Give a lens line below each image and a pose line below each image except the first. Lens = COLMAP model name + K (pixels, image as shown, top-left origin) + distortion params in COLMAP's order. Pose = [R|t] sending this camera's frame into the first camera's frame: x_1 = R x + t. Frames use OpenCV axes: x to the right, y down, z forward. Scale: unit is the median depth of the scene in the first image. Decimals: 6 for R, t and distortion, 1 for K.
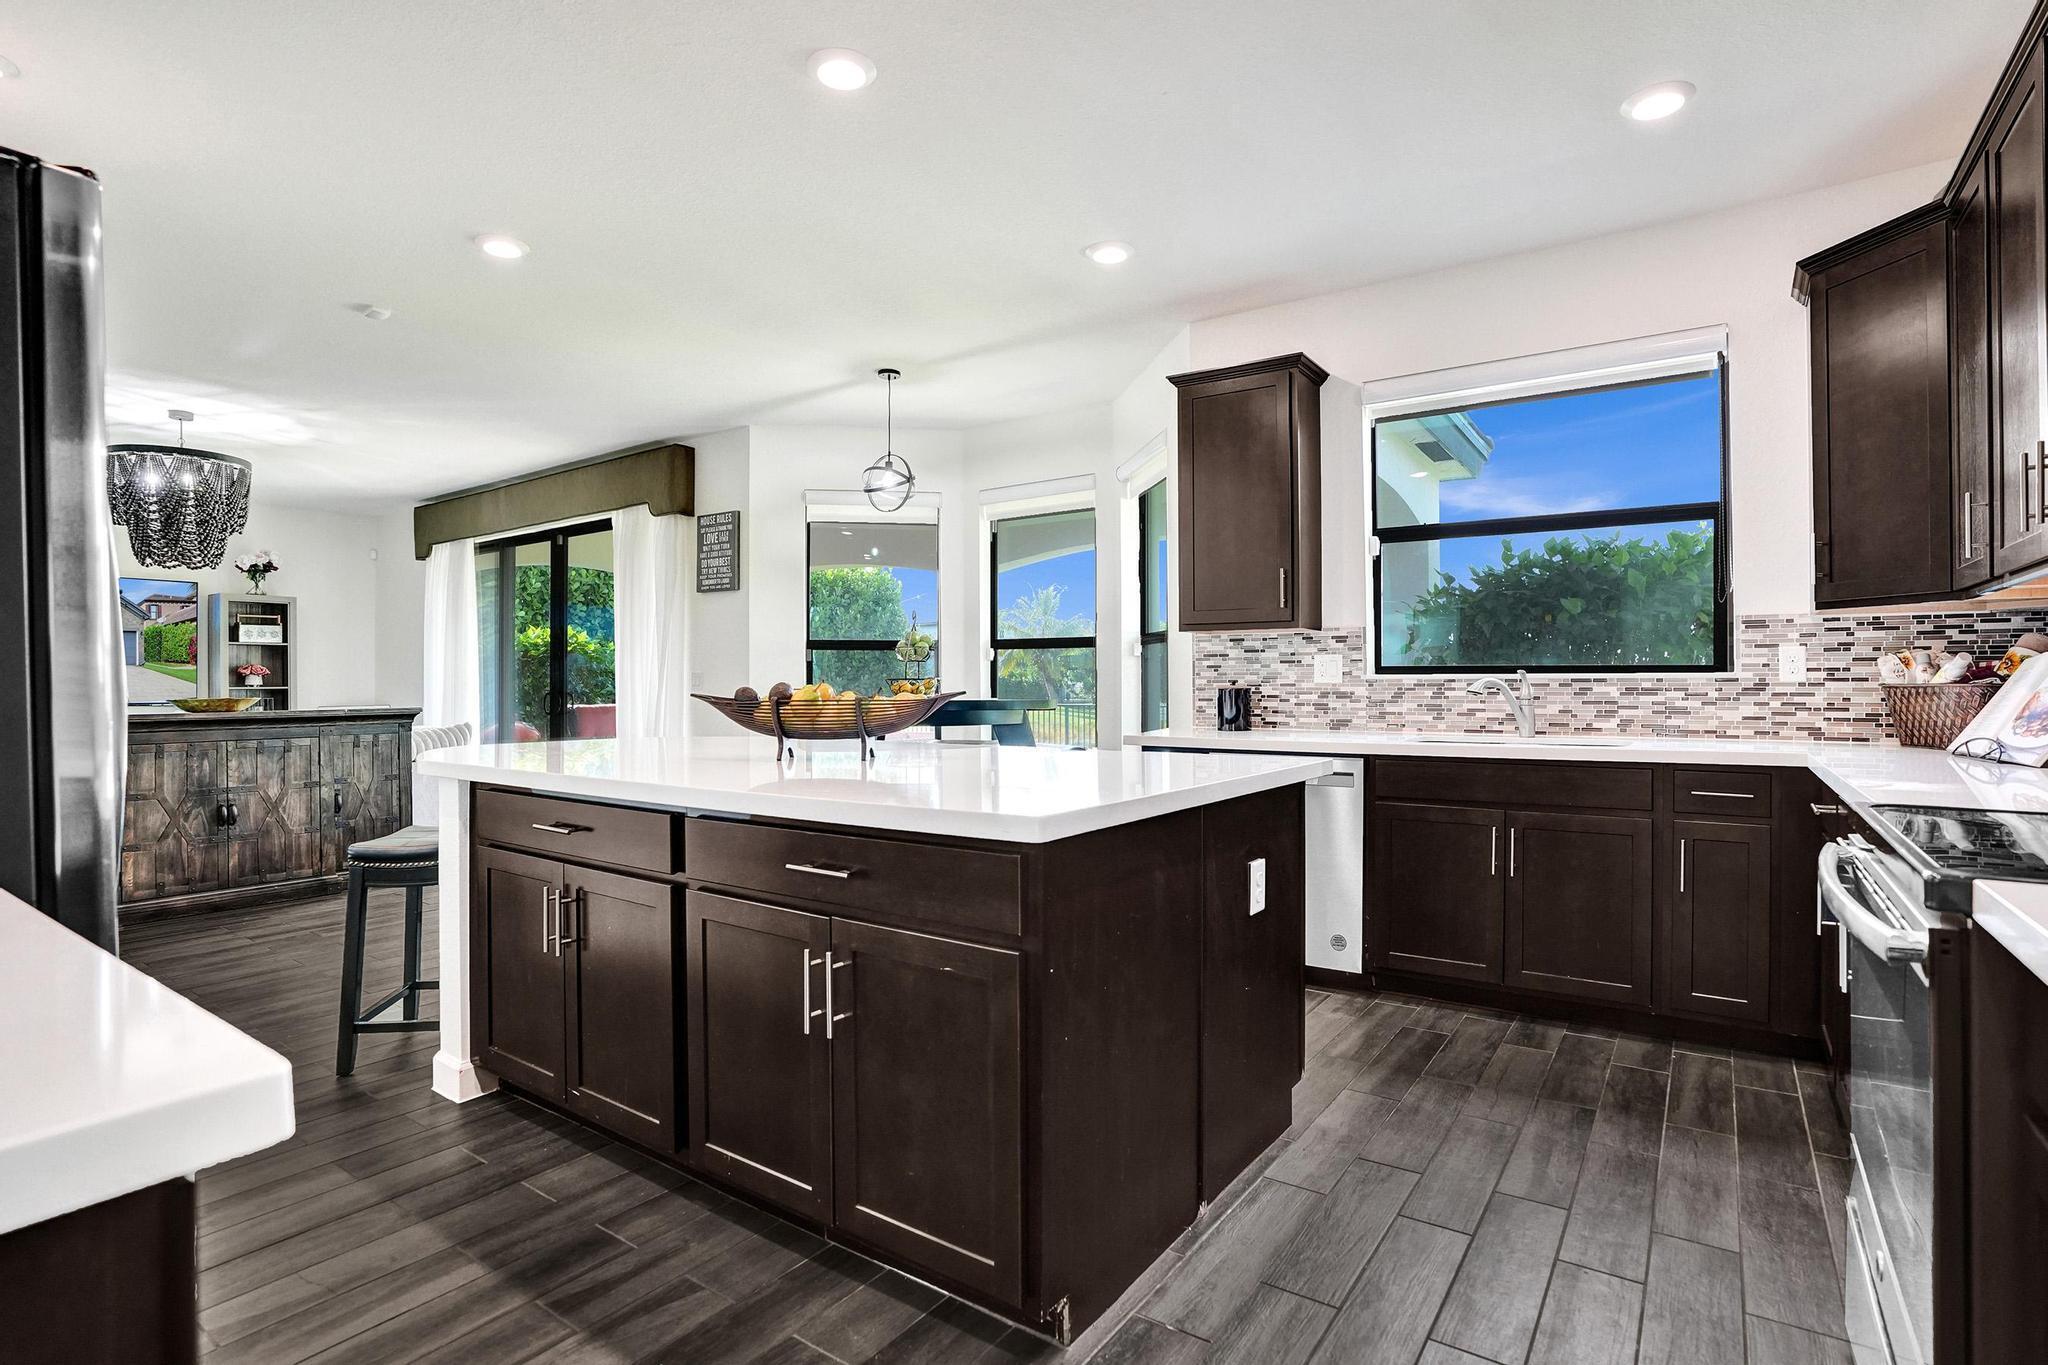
lens RADIAL K [[966.0, 0, 1034.1], [0, 966.0, 681.8], [0, 0, 1]] dist [-0.024999, 0.000279]
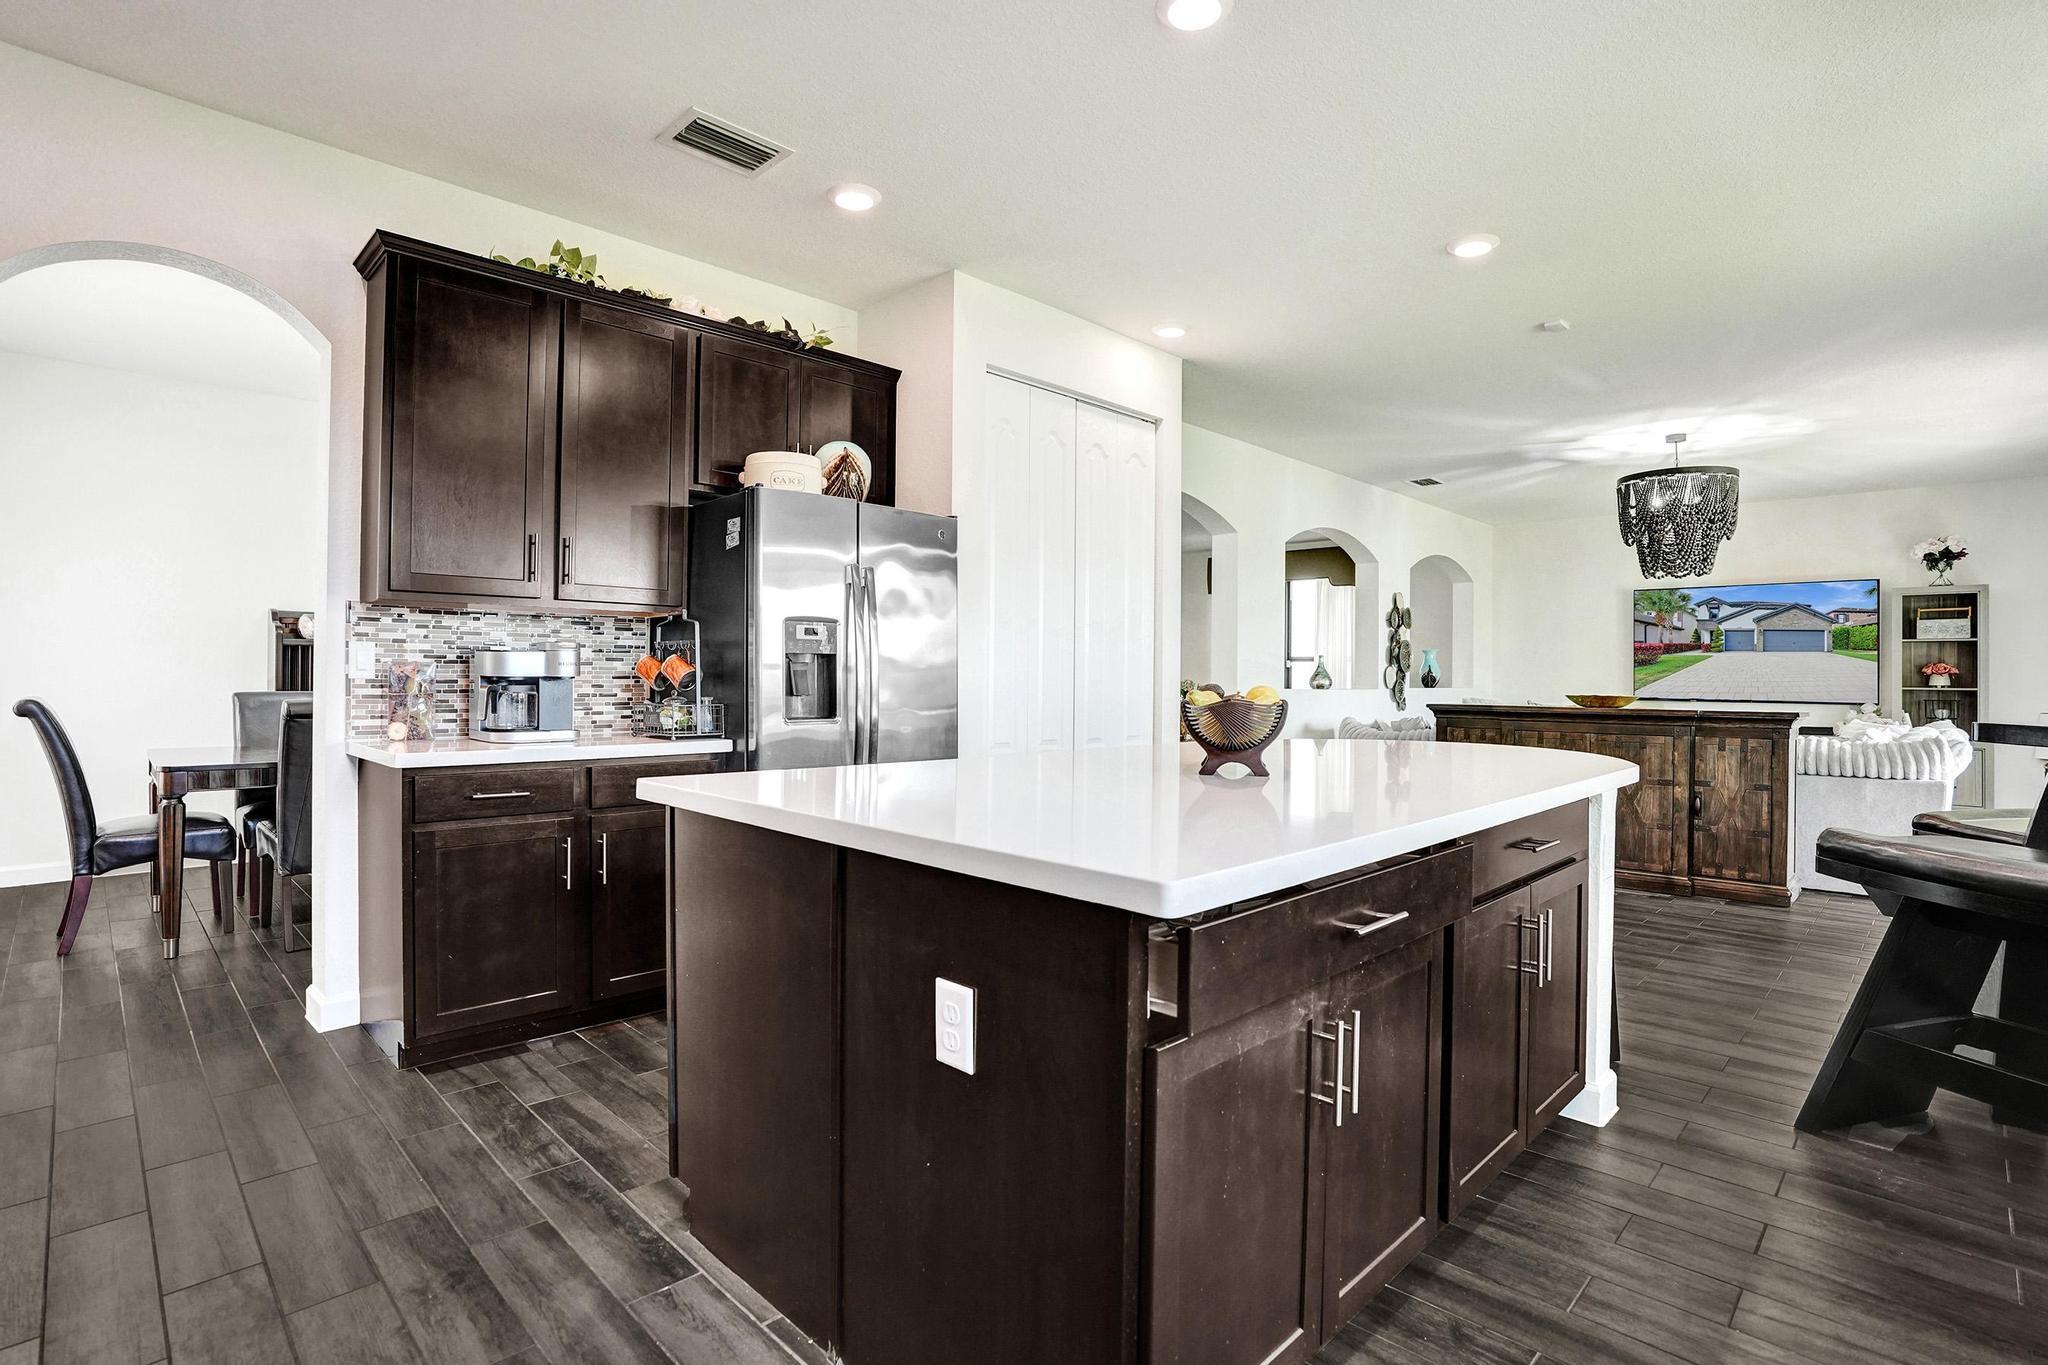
lens RADIAL K [[966.0, 0, 1032.0], [0, 966.0, 678.6], [0, 0, 1]] dist [-0.024999, 0.000279]
pose [[-0.163449, 0.004598, -0.986541, 0.212813], [-0.007081, 0.999958, 0.005833, -0.002434], [0.986526, 0.007940, -0.163410, 0.298206]]
